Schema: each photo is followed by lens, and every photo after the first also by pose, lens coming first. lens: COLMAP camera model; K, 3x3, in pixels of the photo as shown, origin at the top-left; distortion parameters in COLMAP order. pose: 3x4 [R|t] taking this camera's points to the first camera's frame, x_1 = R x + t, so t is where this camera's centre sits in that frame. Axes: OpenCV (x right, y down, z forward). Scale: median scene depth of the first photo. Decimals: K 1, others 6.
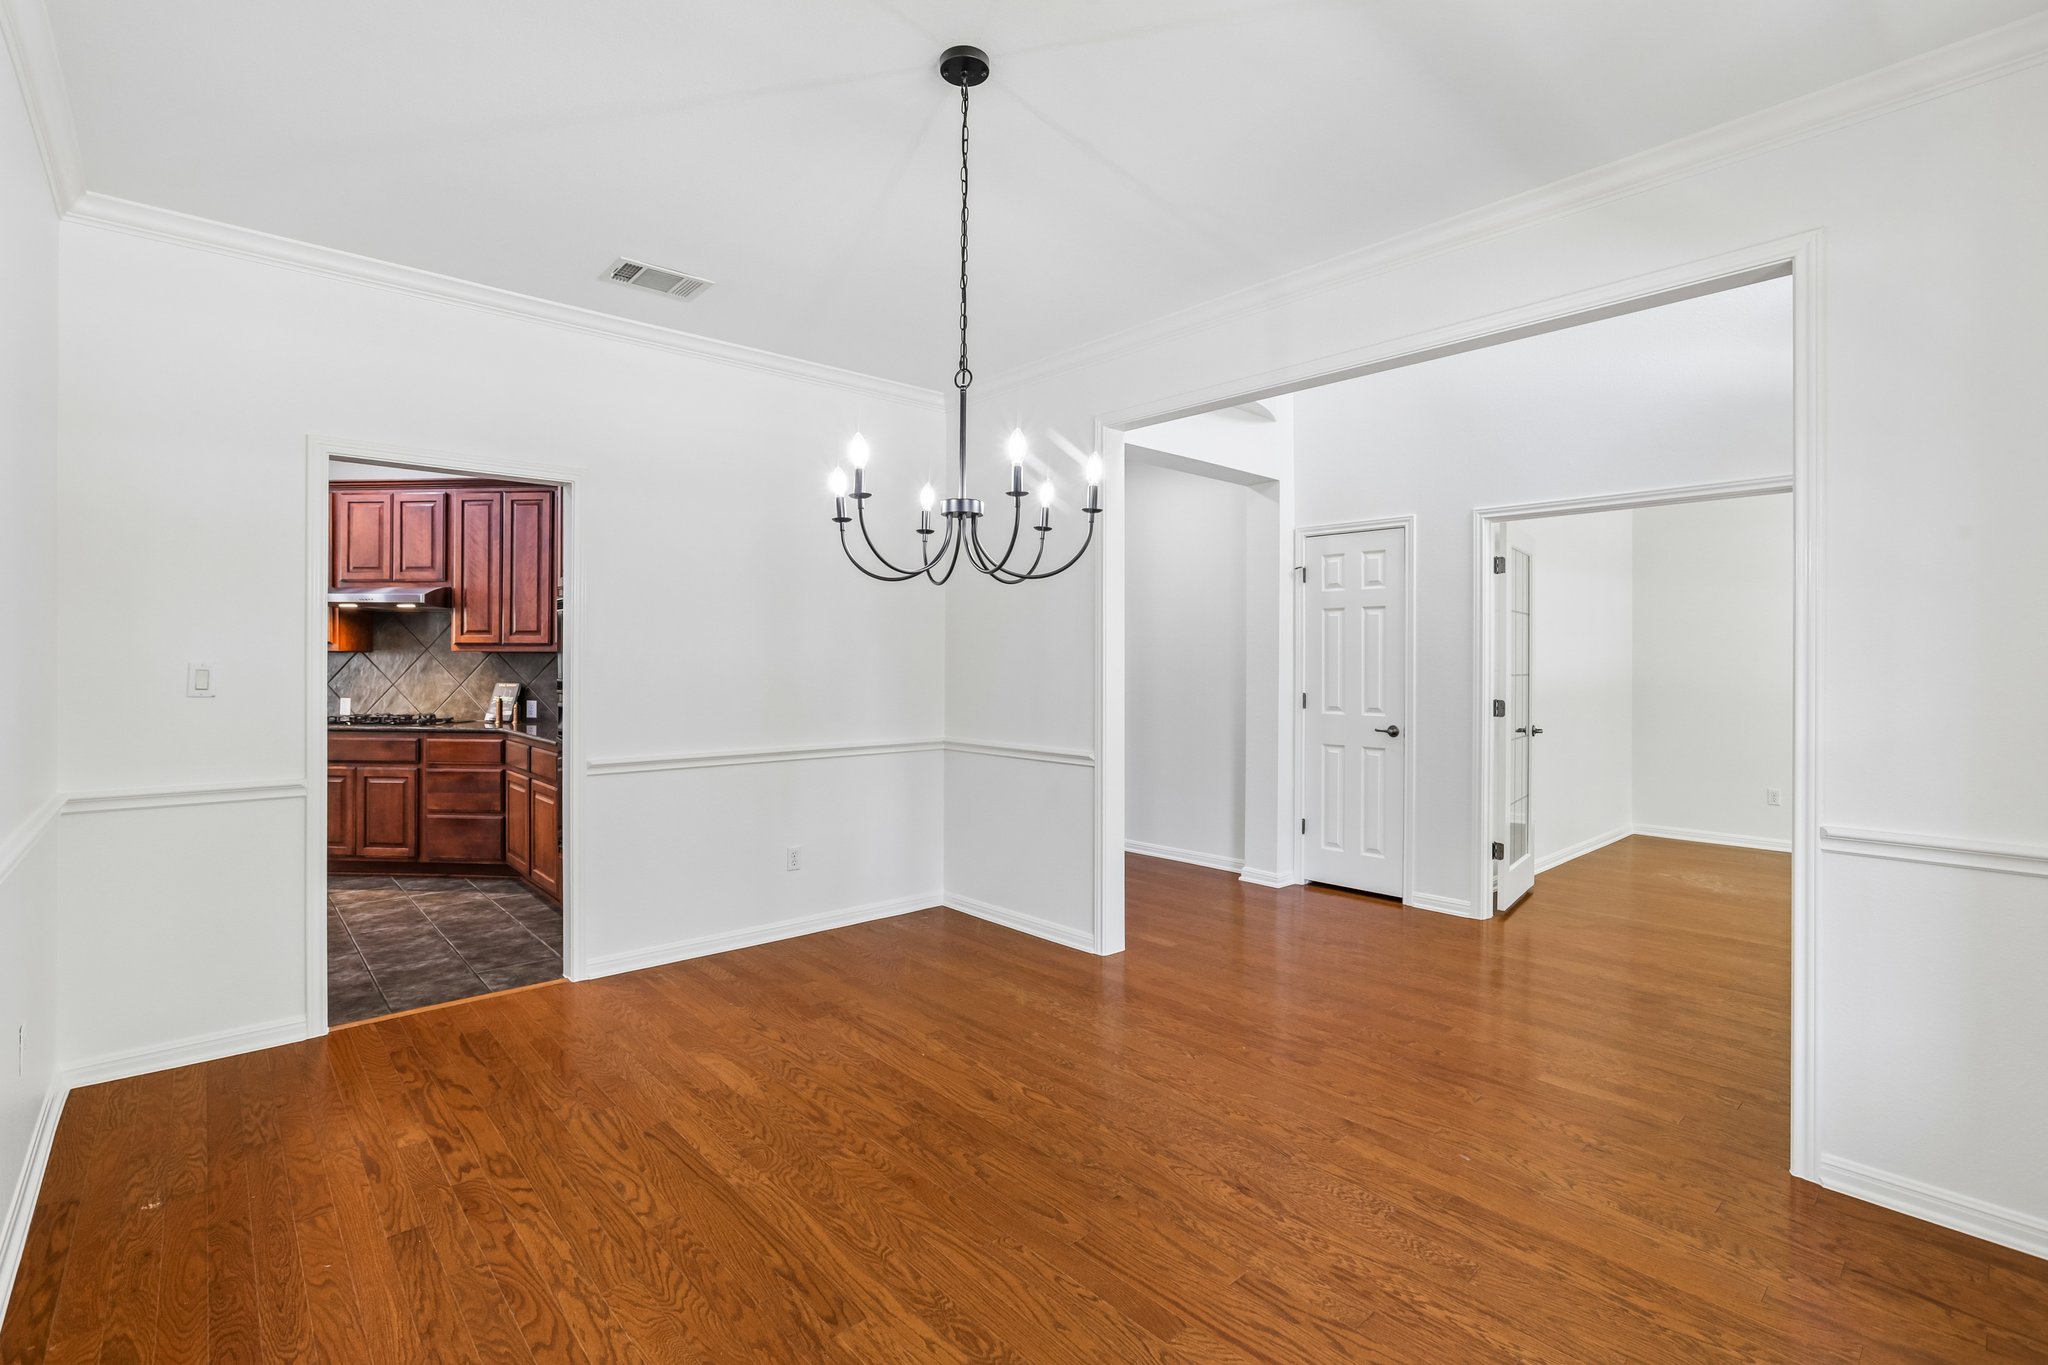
lens RADIAL K [[922.0, 0, 1002.6], [0, 922.0, 652.6], [0, 0, 1]] dist [-0.012216, 0.003213]
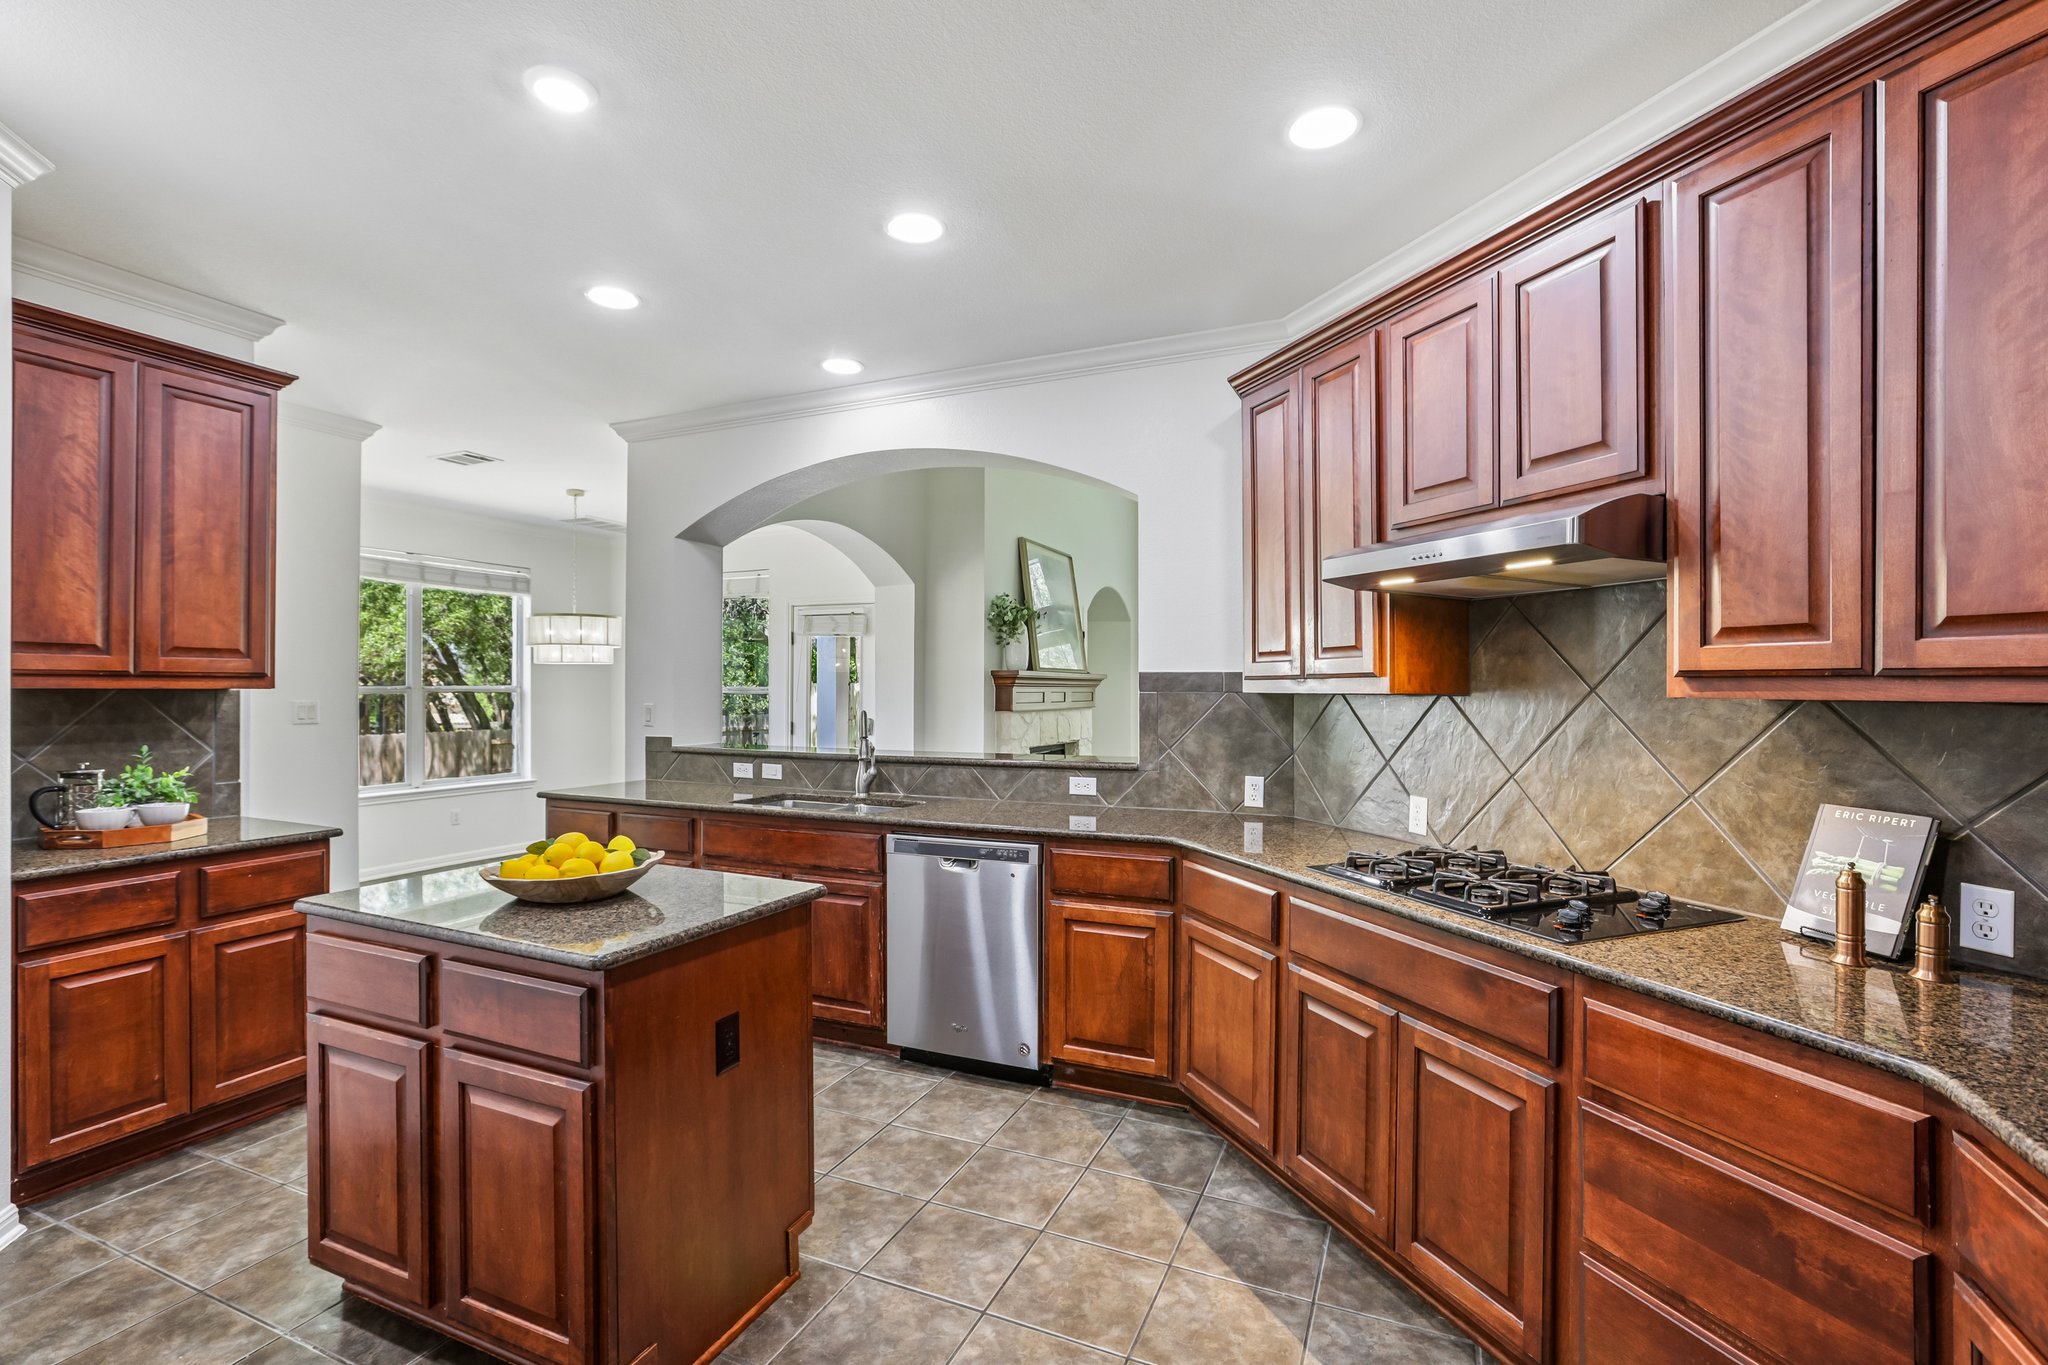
lens RADIAL K [[922.0, 0, 1031.2], [0, 922.0, 680.7], [0, 0, 1]] dist [-0.012216, 0.003213]
pose [[0.430053, -0.003208, -0.902798, -0.412724], [0.000919, 0.999995, -0.003115, -0.006216], [0.902803, 0.000510, 0.430054, 0.672669]]
